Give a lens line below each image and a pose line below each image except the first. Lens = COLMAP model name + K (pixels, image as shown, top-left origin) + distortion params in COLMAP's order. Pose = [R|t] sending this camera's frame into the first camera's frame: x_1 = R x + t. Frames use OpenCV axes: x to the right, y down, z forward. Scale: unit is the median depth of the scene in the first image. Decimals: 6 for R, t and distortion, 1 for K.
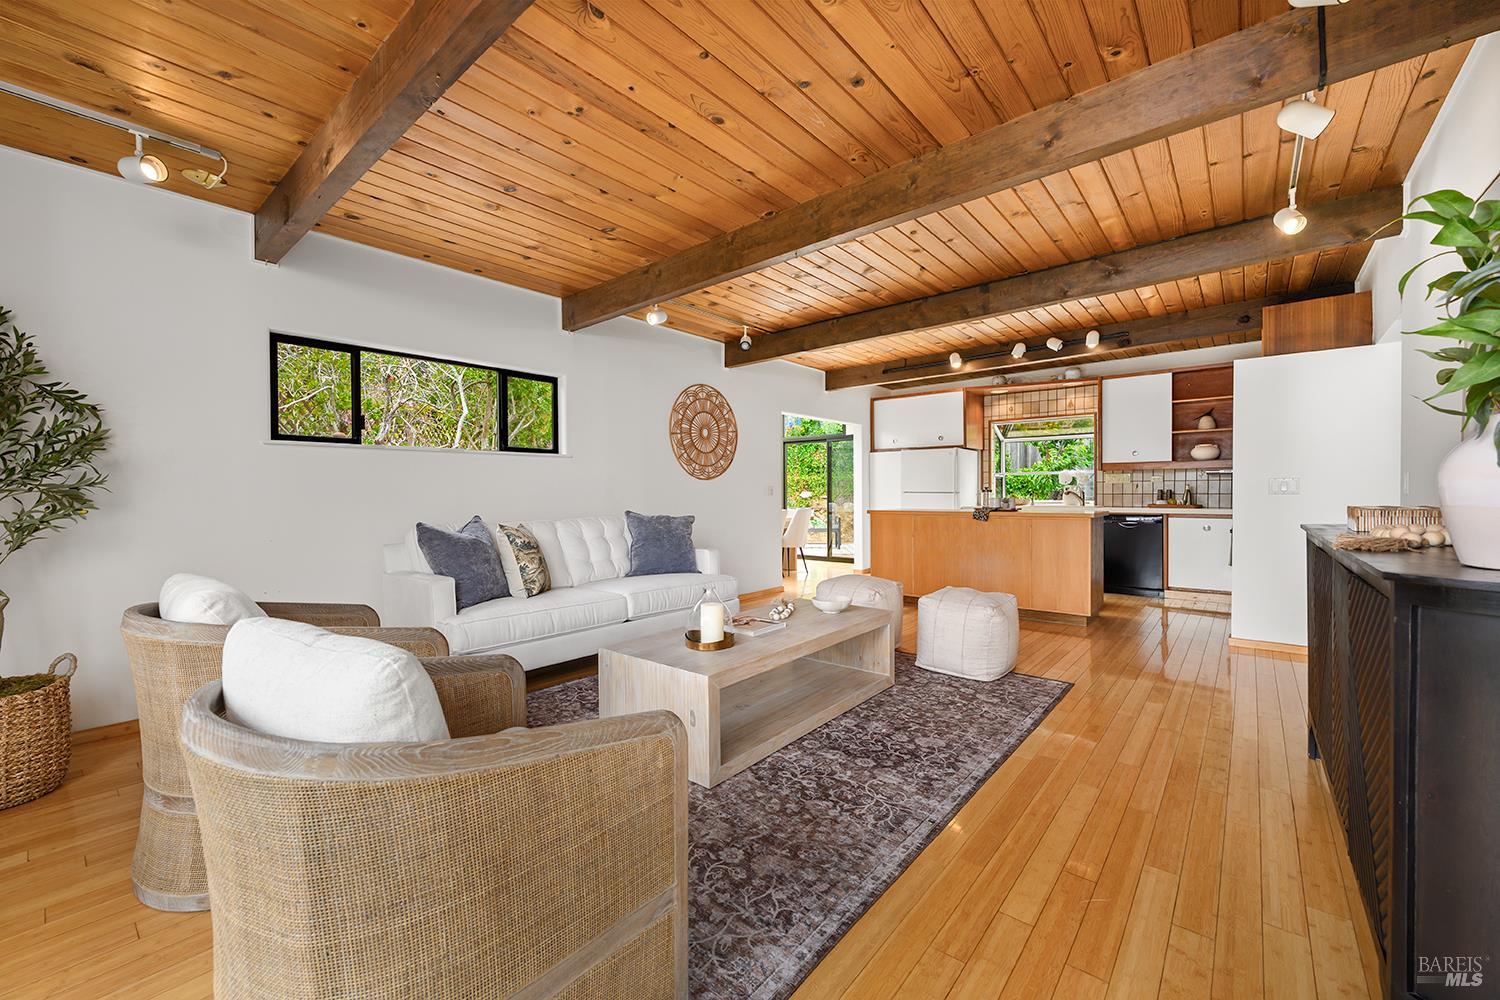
lens RADIAL K [[609.6, 0, 737.8], [0, 609.6, 501.7], [0, 0, 1]] dist [-0.001683, -0.000015]
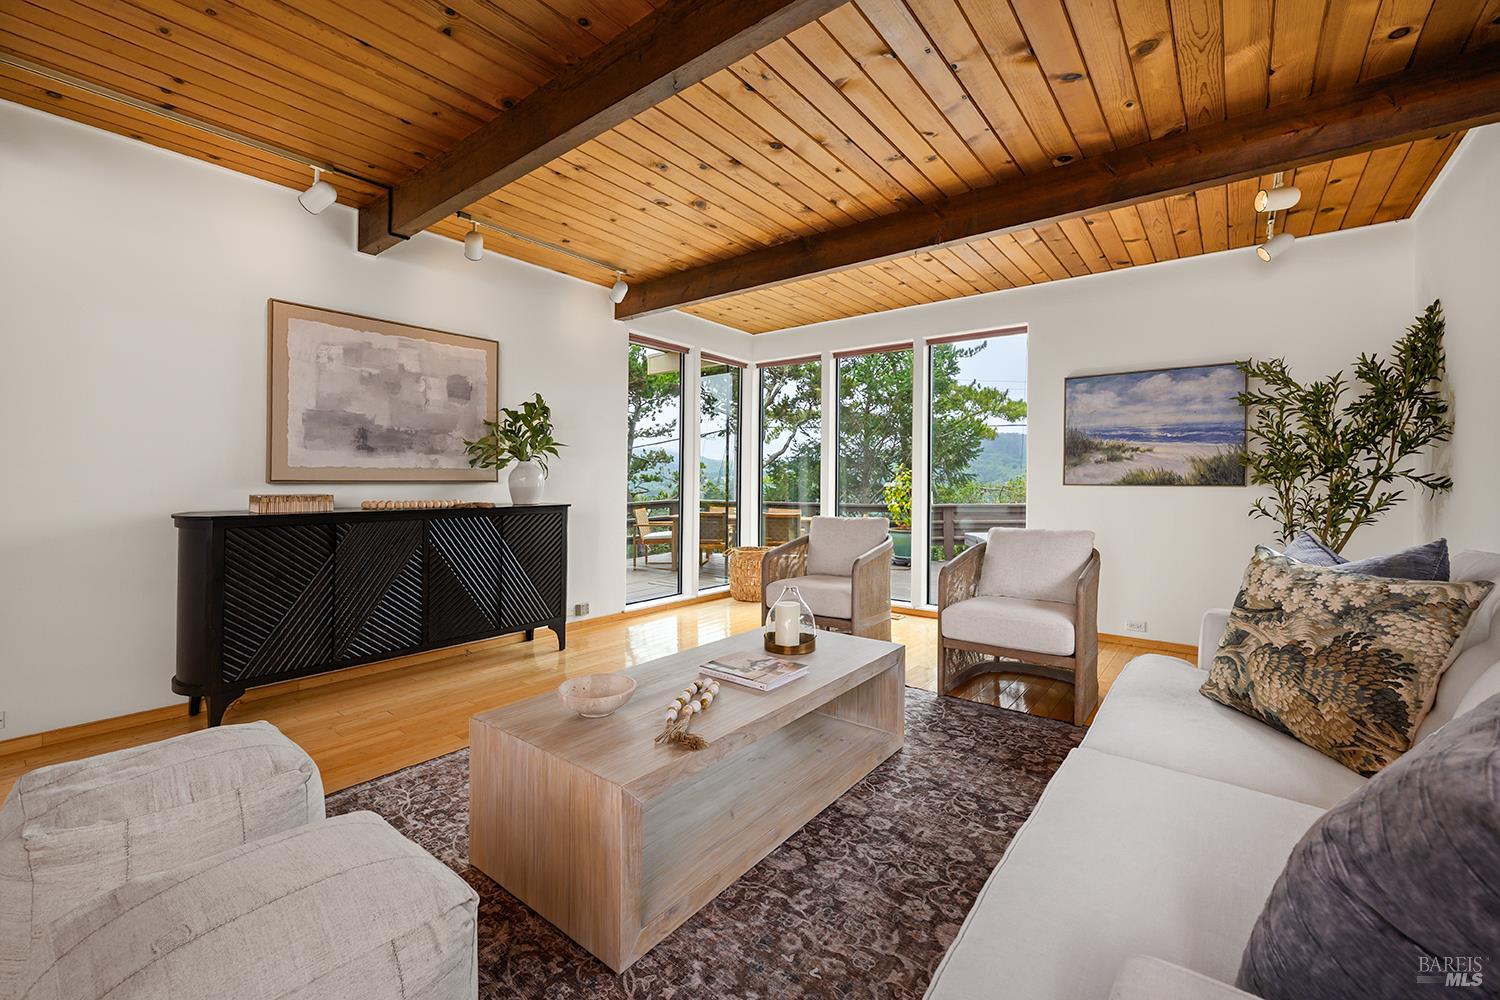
lens RADIAL K [[609.6, 0, 754.5], [0, 609.6, 476.7], [0, 0, 1]] dist [-0.001683, -0.000015]
pose [[-0.998948, 0.002127, -0.045810, 0.022784], [0.001526, 0.999912, 0.013141, -0.014980], [0.045834, 0.013058, -0.998864, 0.823854]]
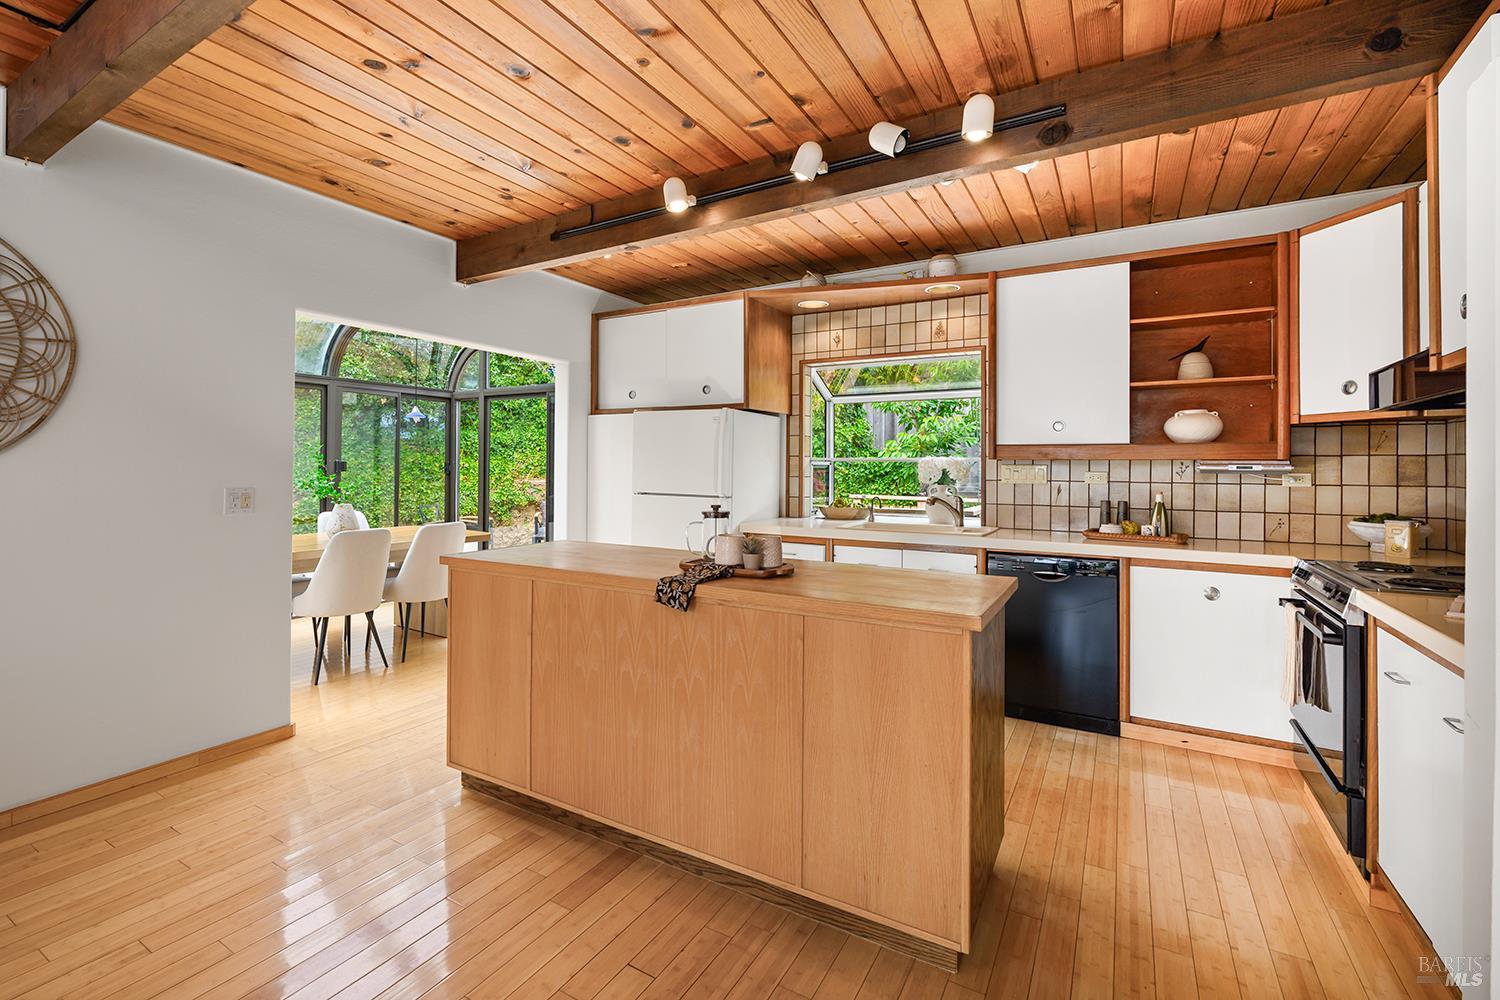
lens RADIAL K [[669.8, 0, 721.4], [0, 669.8, 461.5], [0, 0, 1]] dist [-0.001226, -0.000005]
pose [[0.987130, 0.013653, 0.159338, 0.308420], [-0.010352, 0.999715, -0.021532, -0.037519], [-0.159587, 0.019606, 0.986989, 0.528222]]
